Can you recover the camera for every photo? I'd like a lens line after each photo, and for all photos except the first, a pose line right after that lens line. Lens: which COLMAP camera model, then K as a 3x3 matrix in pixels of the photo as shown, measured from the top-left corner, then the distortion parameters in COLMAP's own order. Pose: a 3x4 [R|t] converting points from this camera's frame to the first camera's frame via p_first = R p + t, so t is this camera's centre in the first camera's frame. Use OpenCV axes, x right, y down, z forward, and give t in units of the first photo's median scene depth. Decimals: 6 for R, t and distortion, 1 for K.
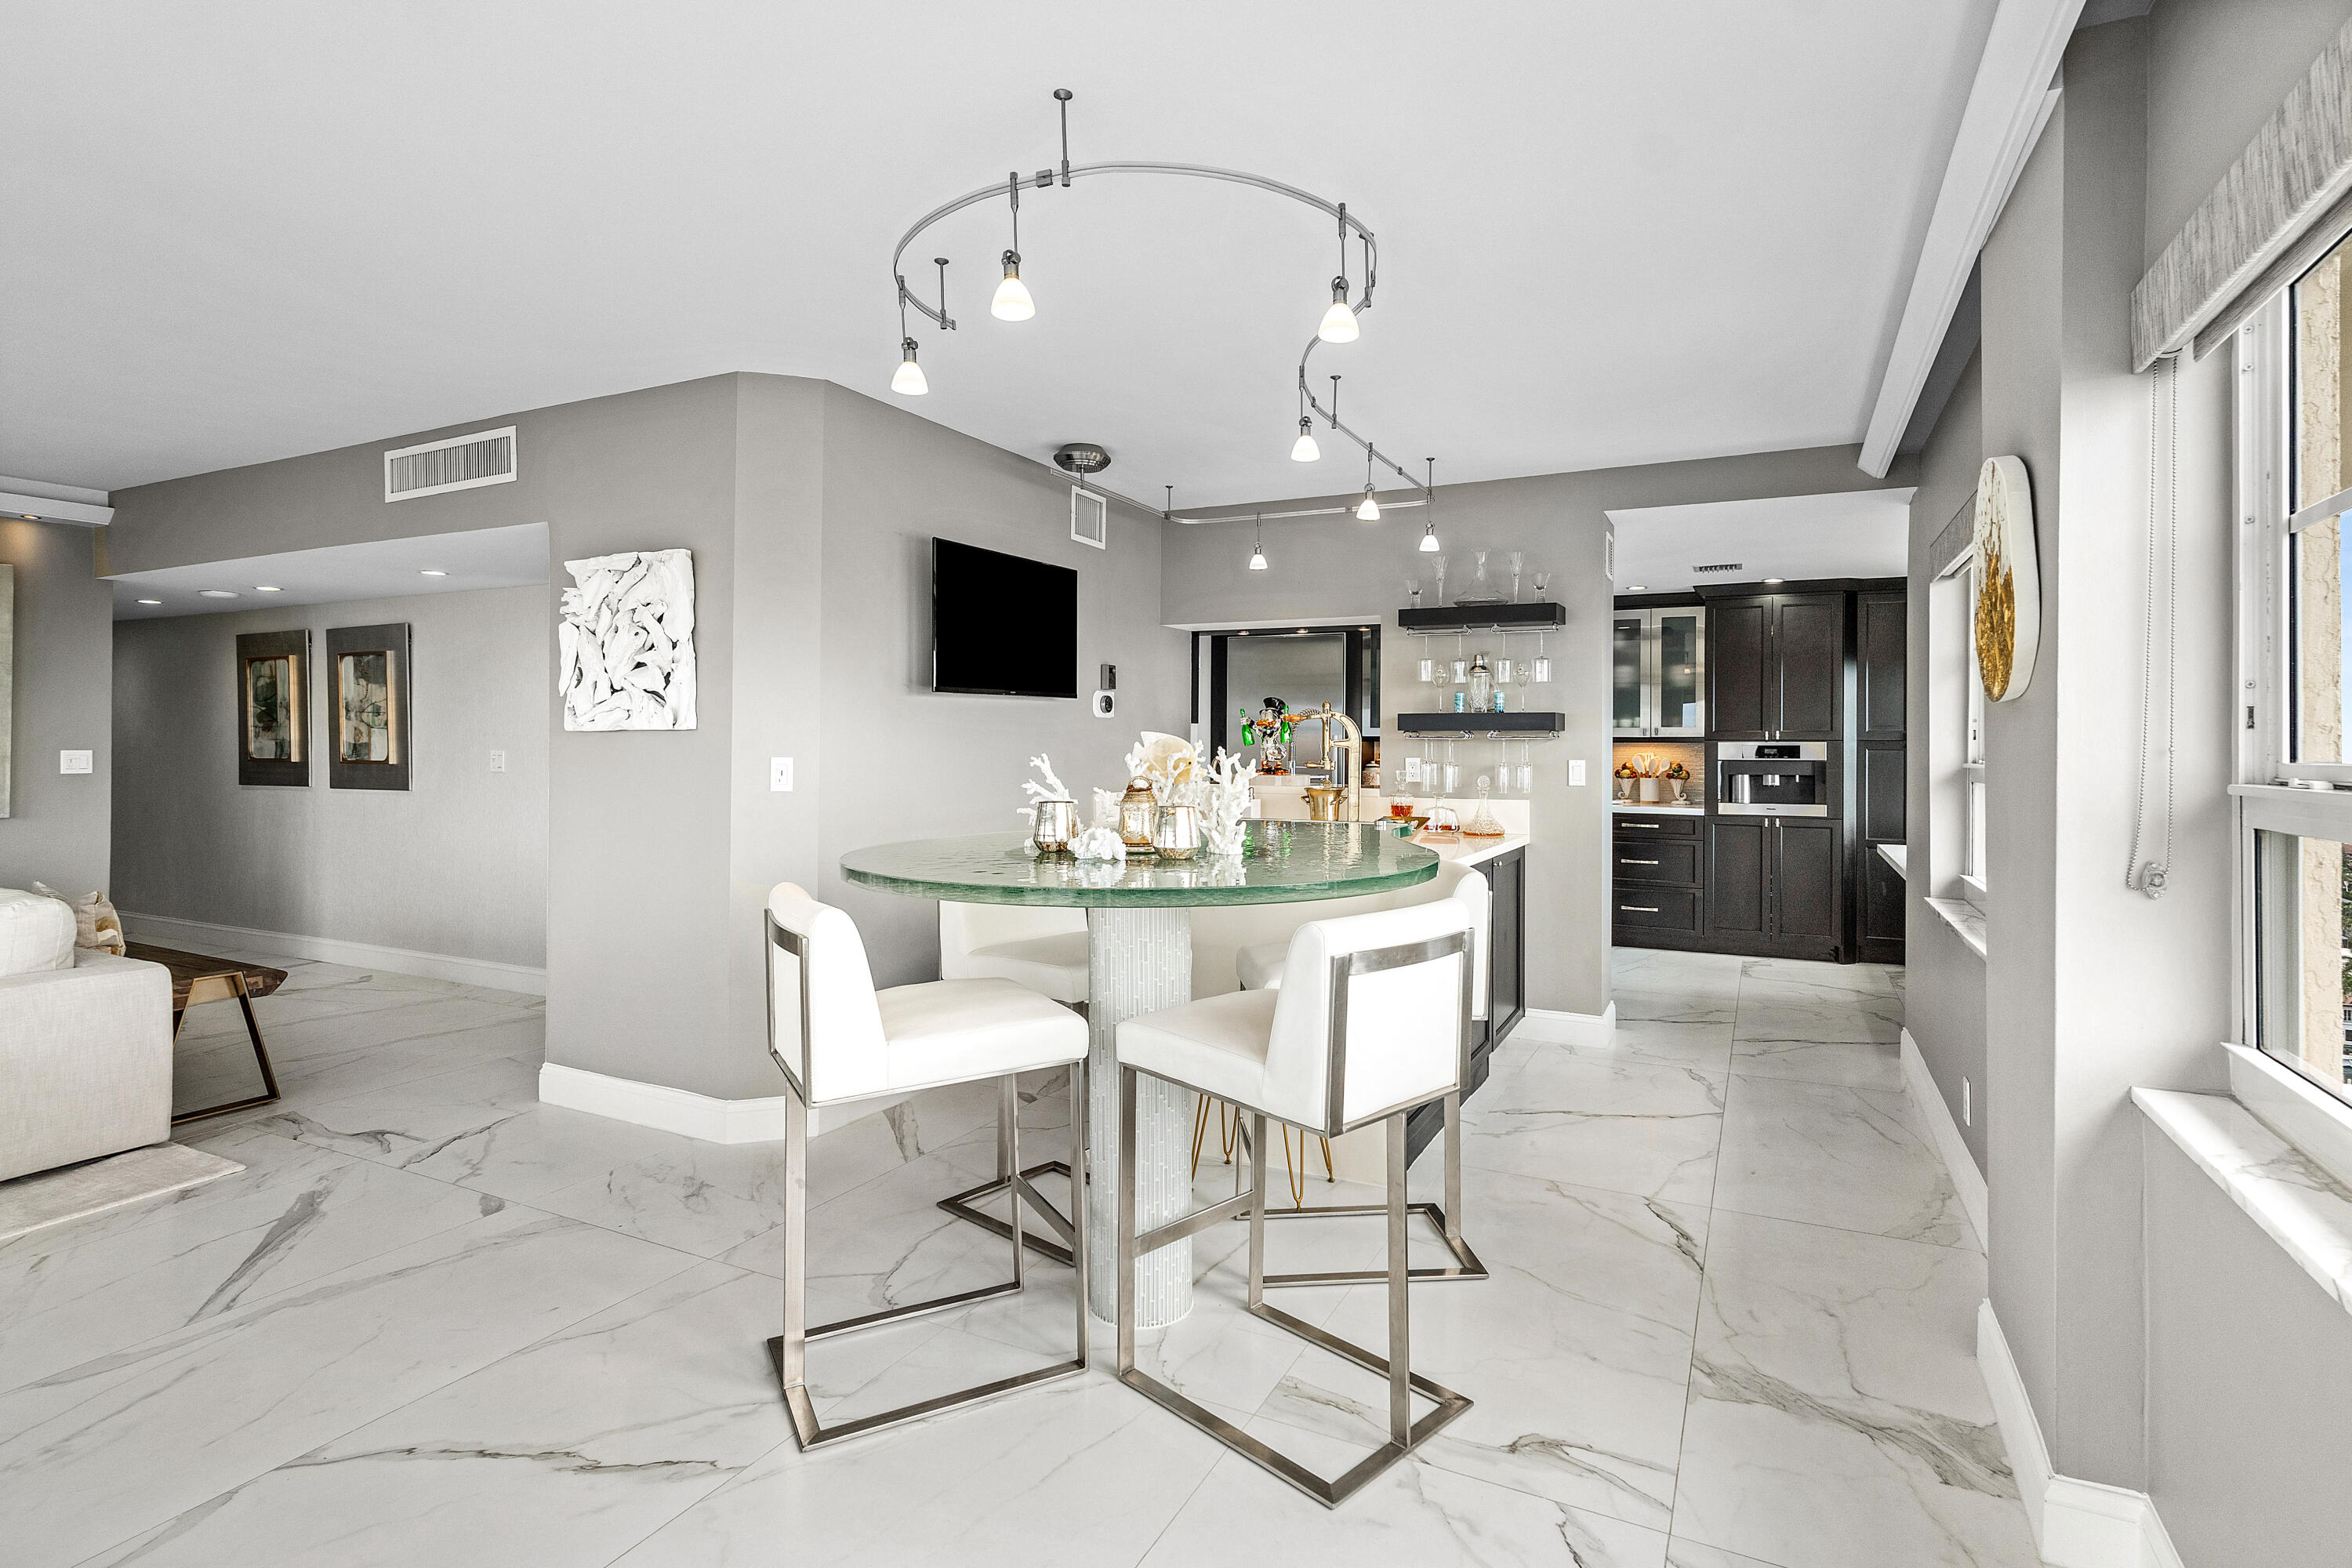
lens RADIAL K [[1143.0, 0, 1187.2], [0, 1143.0, 736.2], [0, 0, 1]] dist [0.003509, -0.000639]
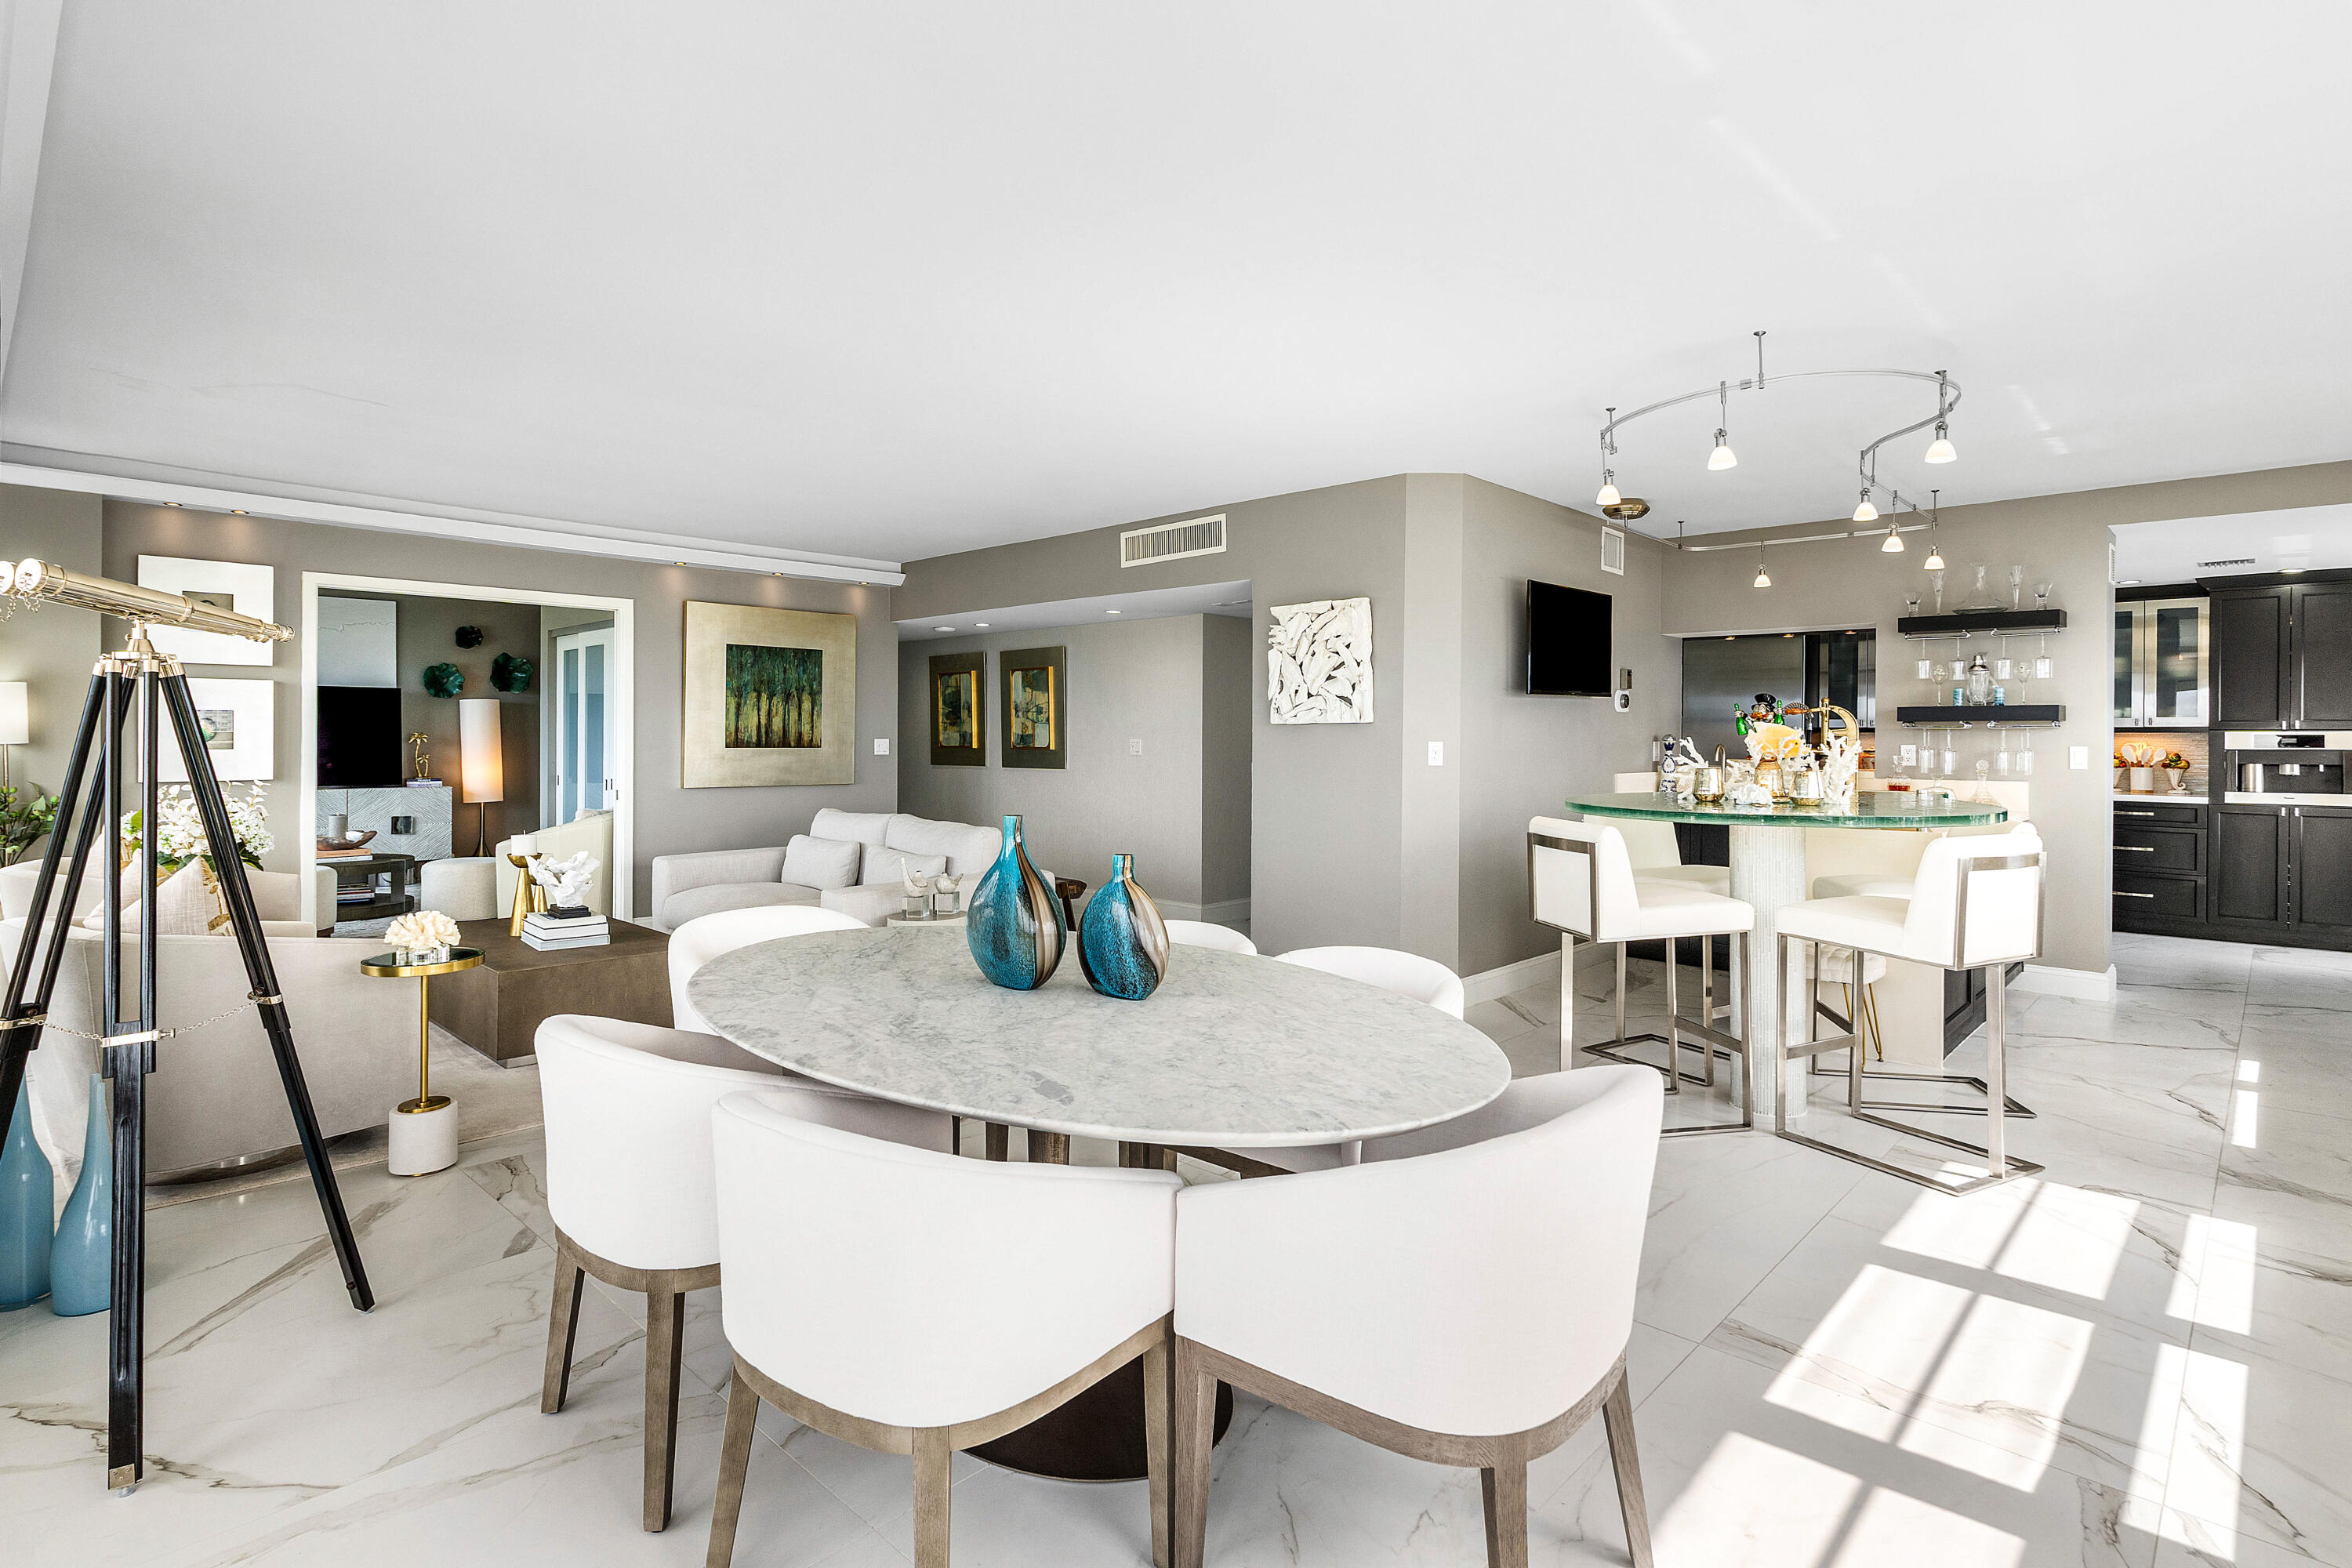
lens RADIAL K [[1143.0, 0, 1197.1], [0, 1143.0, 737.3], [0, 0, 1]] dist [0.003509, -0.000639]
pose [[0.958681, -0.000176, -0.284482, -0.168936], [0.002066, 0.999978, 0.006342, 0.002440], [0.284474, -0.006668, 0.958661, -0.326851]]
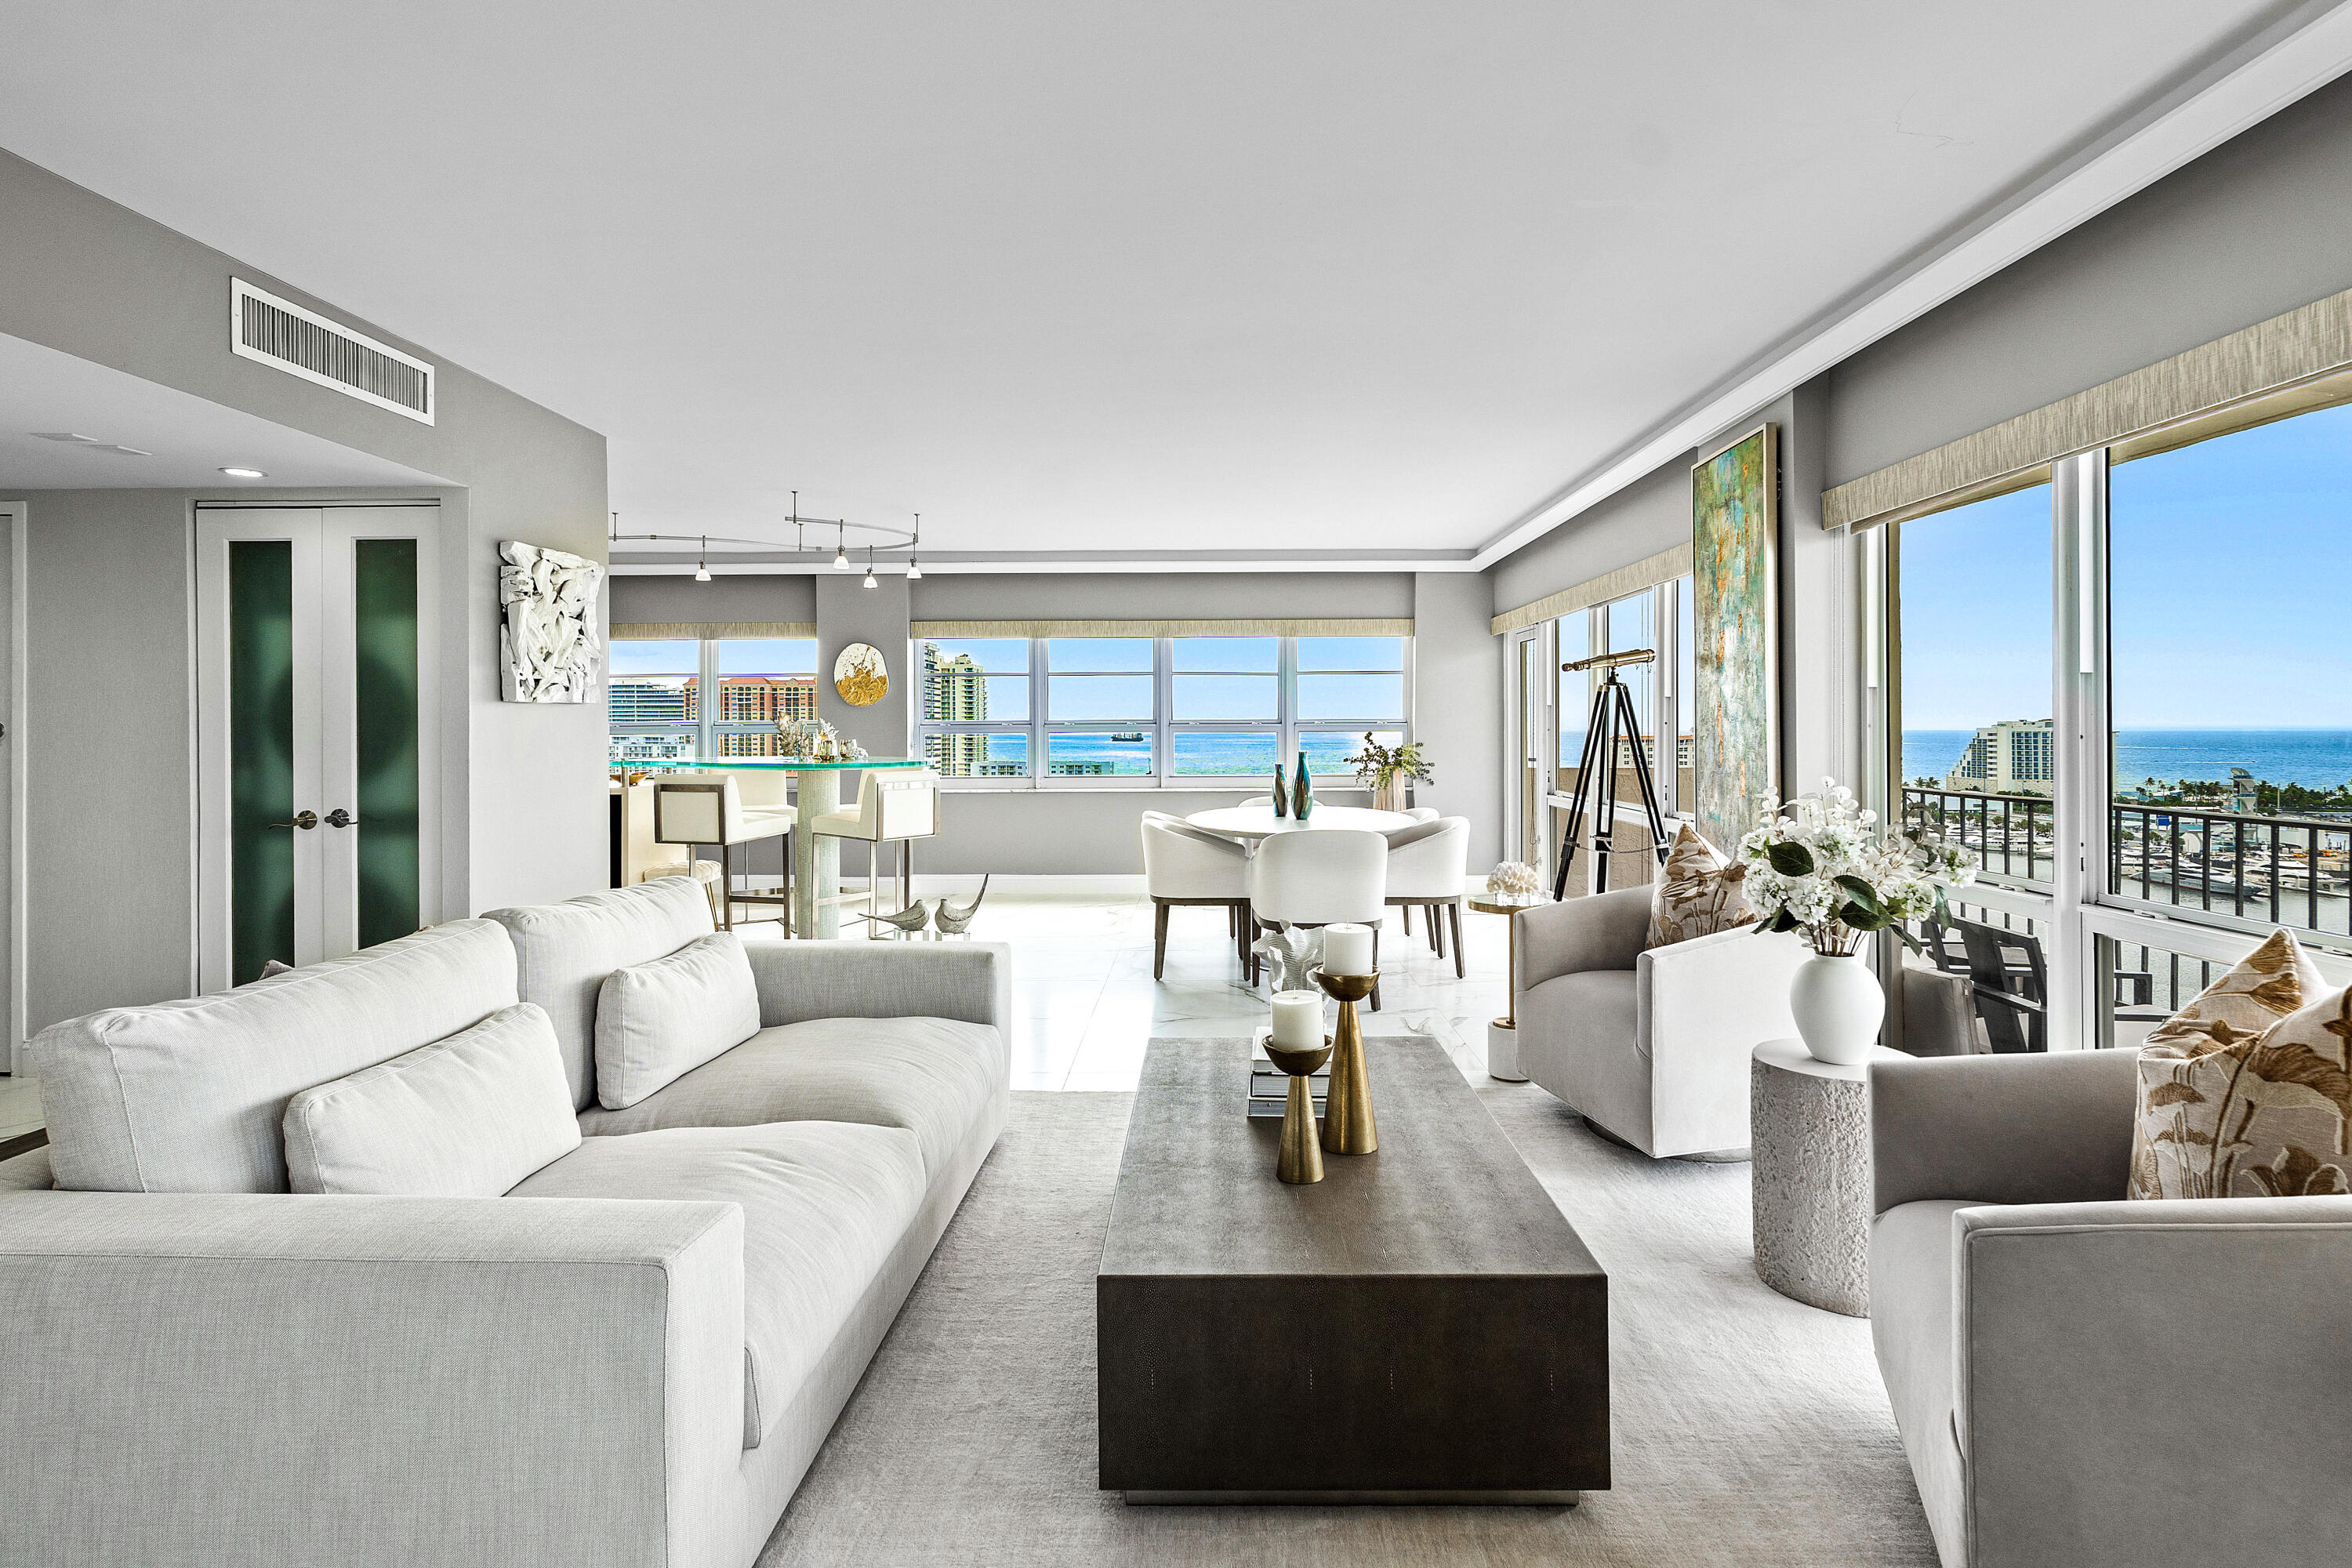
lens RADIAL K [[1143.0, 0, 1193.8], [0, 1143.0, 720.5], [0, 0, 1]] dist [0.003509, -0.000639]
pose [[-0.430717, 0.000277, 0.902487, -1.370905], [-0.005839, 0.999978, -0.003094, 0.009885], [-0.902468, -0.006603, -0.430706, 0.686925]]
